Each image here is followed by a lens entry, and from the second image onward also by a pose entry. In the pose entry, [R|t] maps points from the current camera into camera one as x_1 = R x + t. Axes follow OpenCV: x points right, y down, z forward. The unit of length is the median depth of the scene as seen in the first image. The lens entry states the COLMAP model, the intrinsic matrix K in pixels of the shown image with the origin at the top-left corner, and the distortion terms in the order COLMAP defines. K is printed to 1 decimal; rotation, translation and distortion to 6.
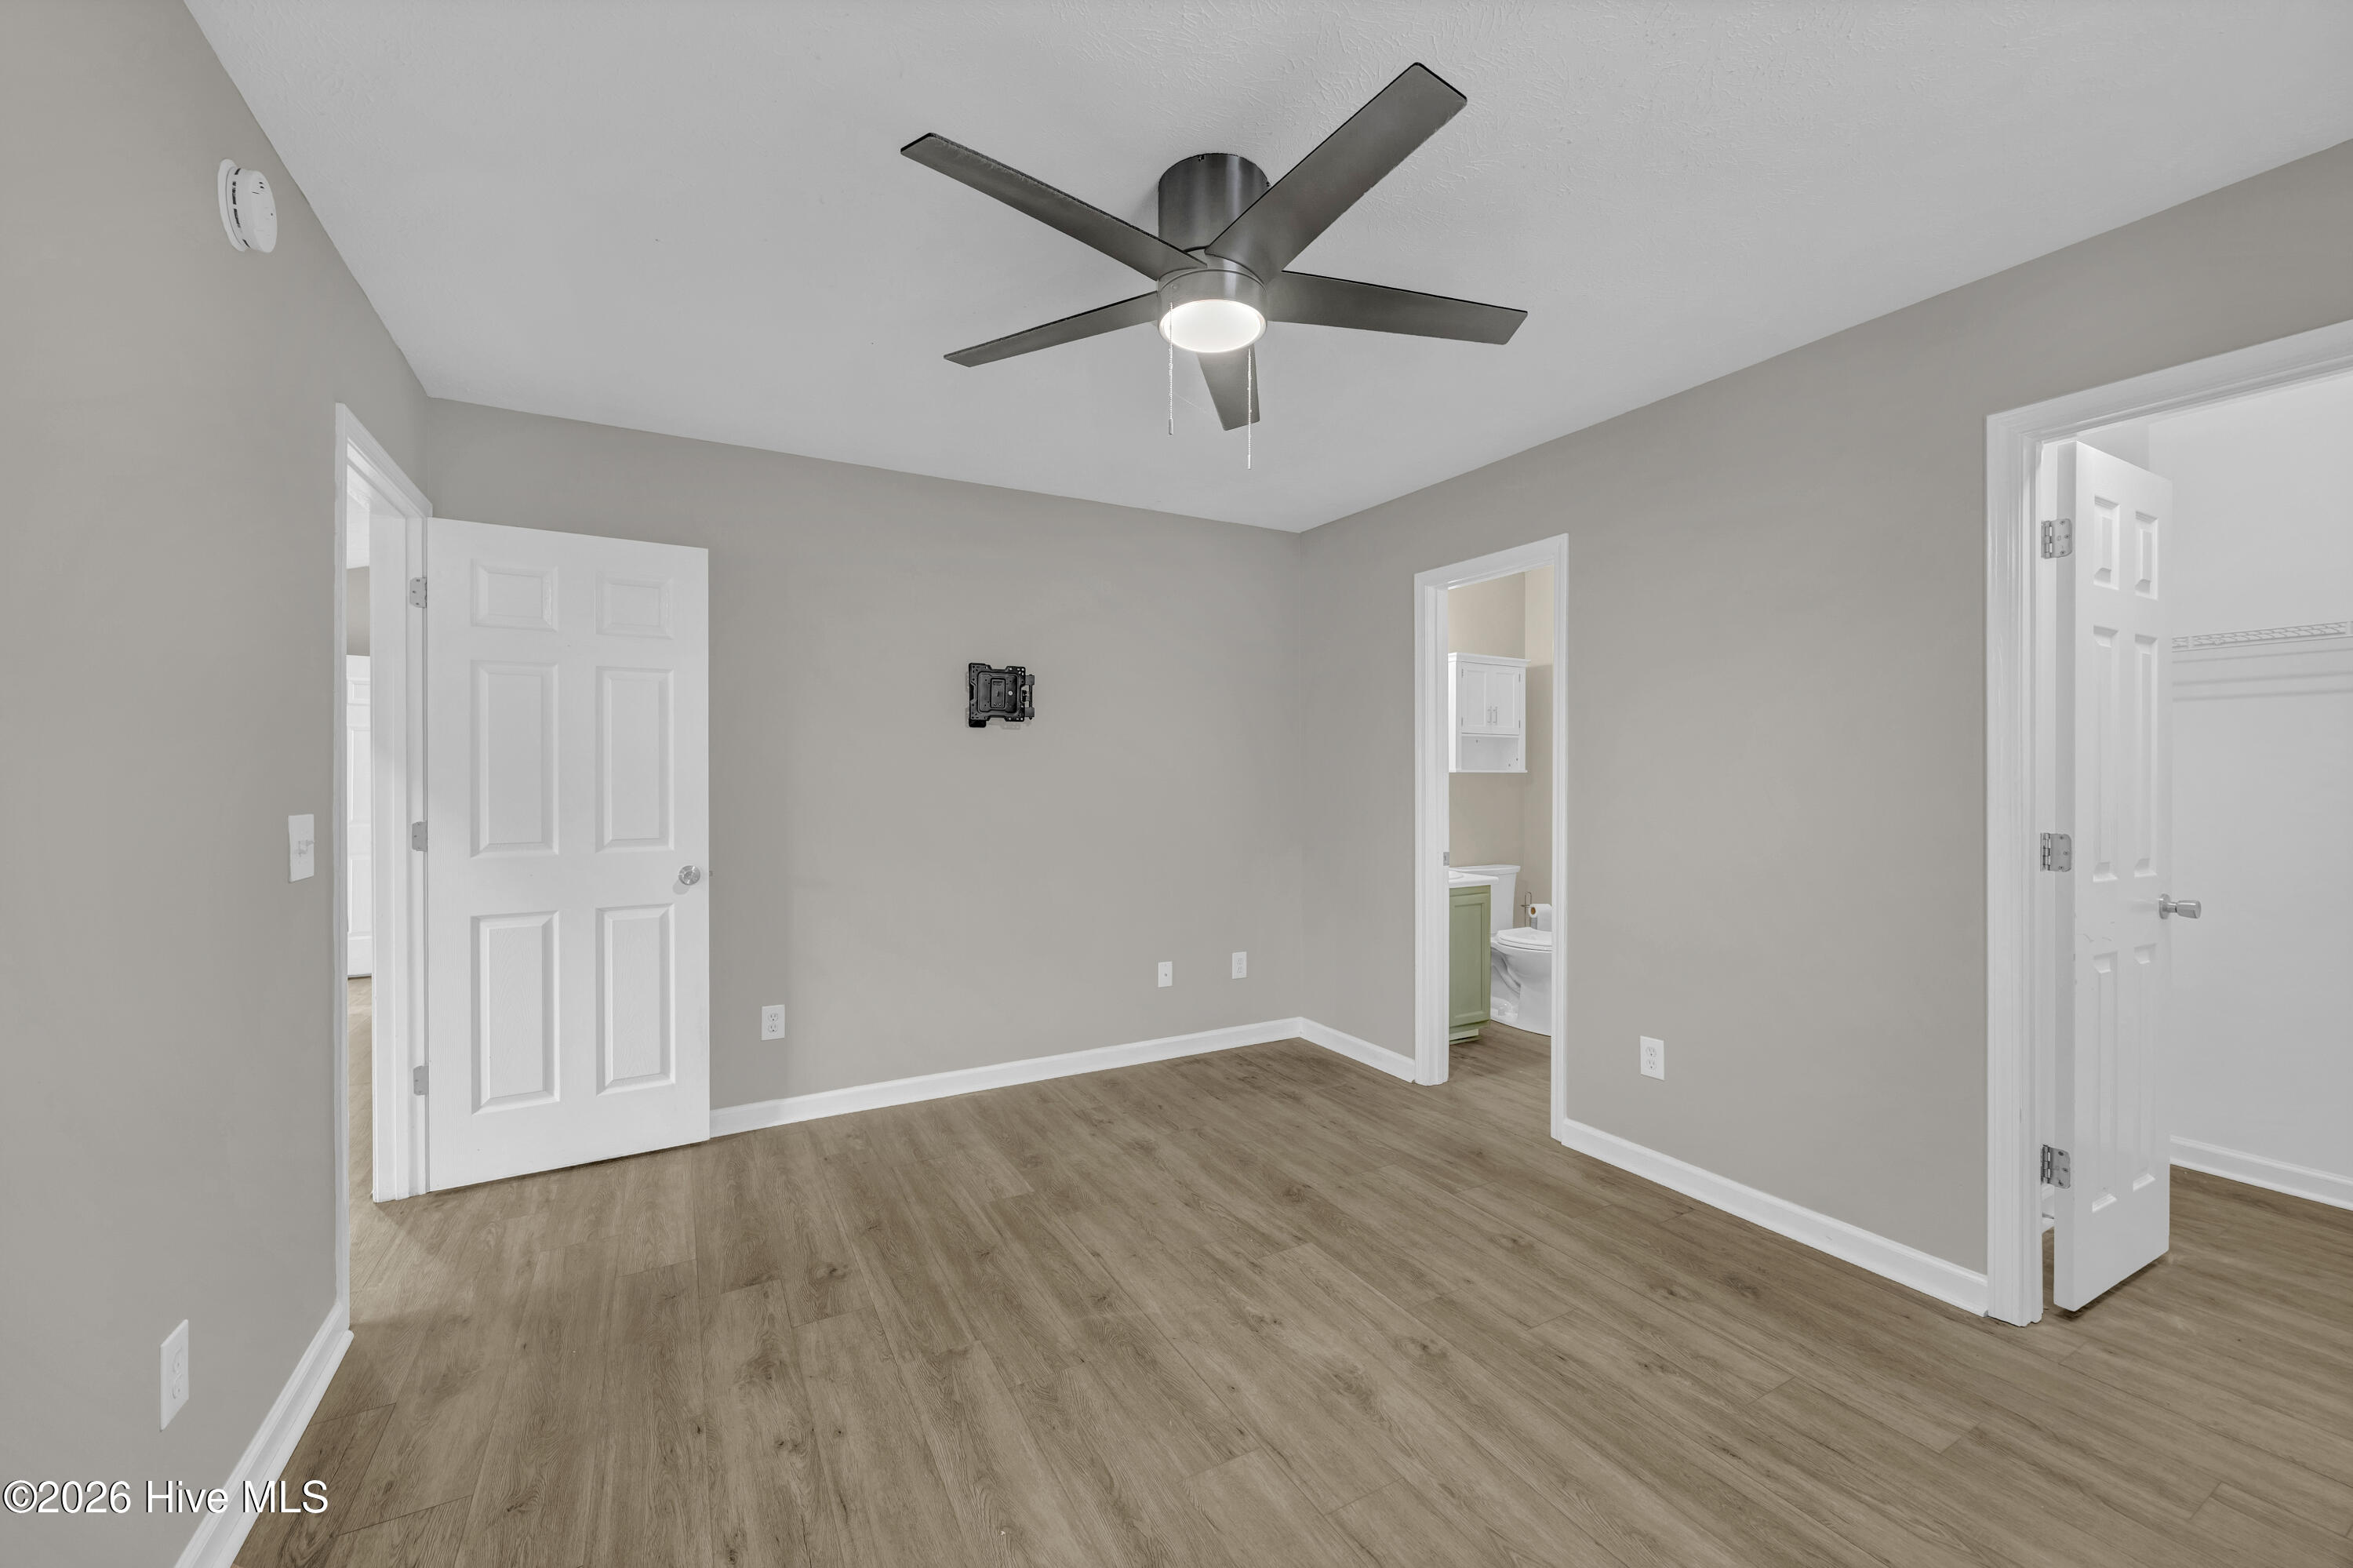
lens RADIAL K [[912.2, 0, 1157.4], [0, 912.2, 780.7], [0, 0, 1]] dist [-0.003490, 0.000796]
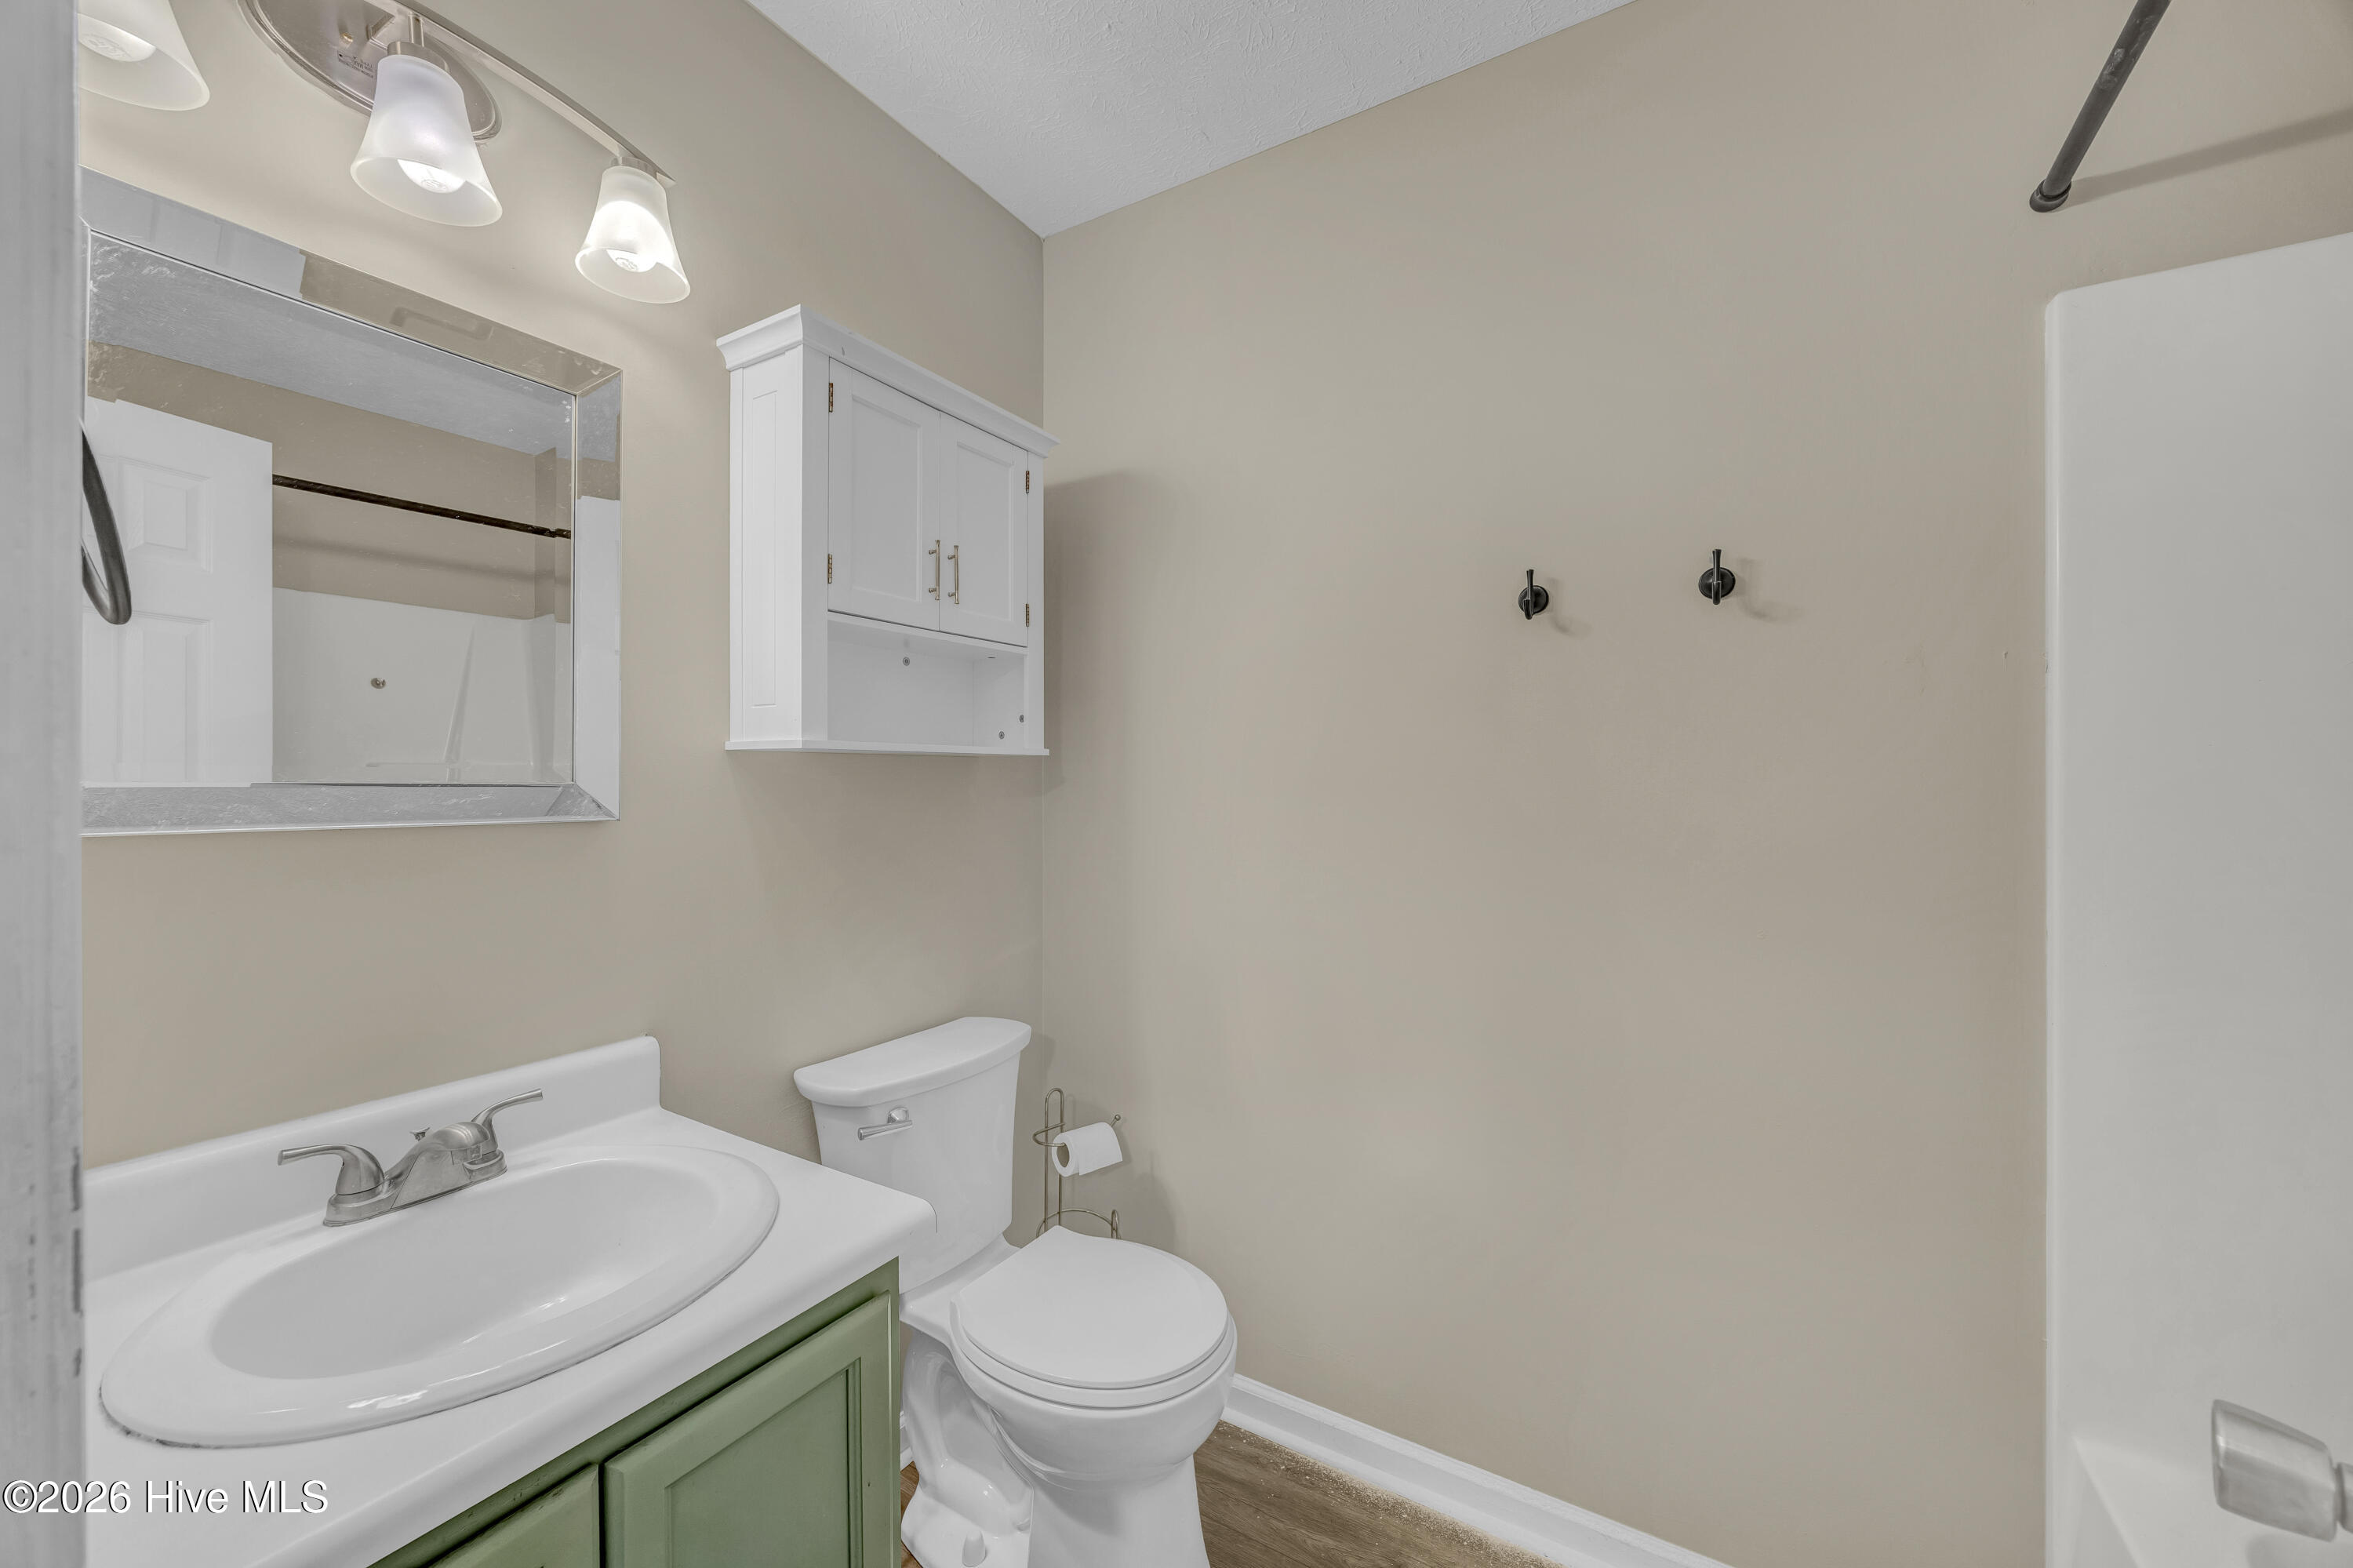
lens RADIAL K [[912.2, 0, 1170.0], [0, 912.2, 783.0], [0, 0, 1]] dist [-0.003490, 0.000796]
pose [[0.860810, -0.001693, 0.508924, 0.415806], [0.004293, 0.999983, -0.003935, 0.003218], [-0.508909, 0.005572, 0.860802, 1.047042]]
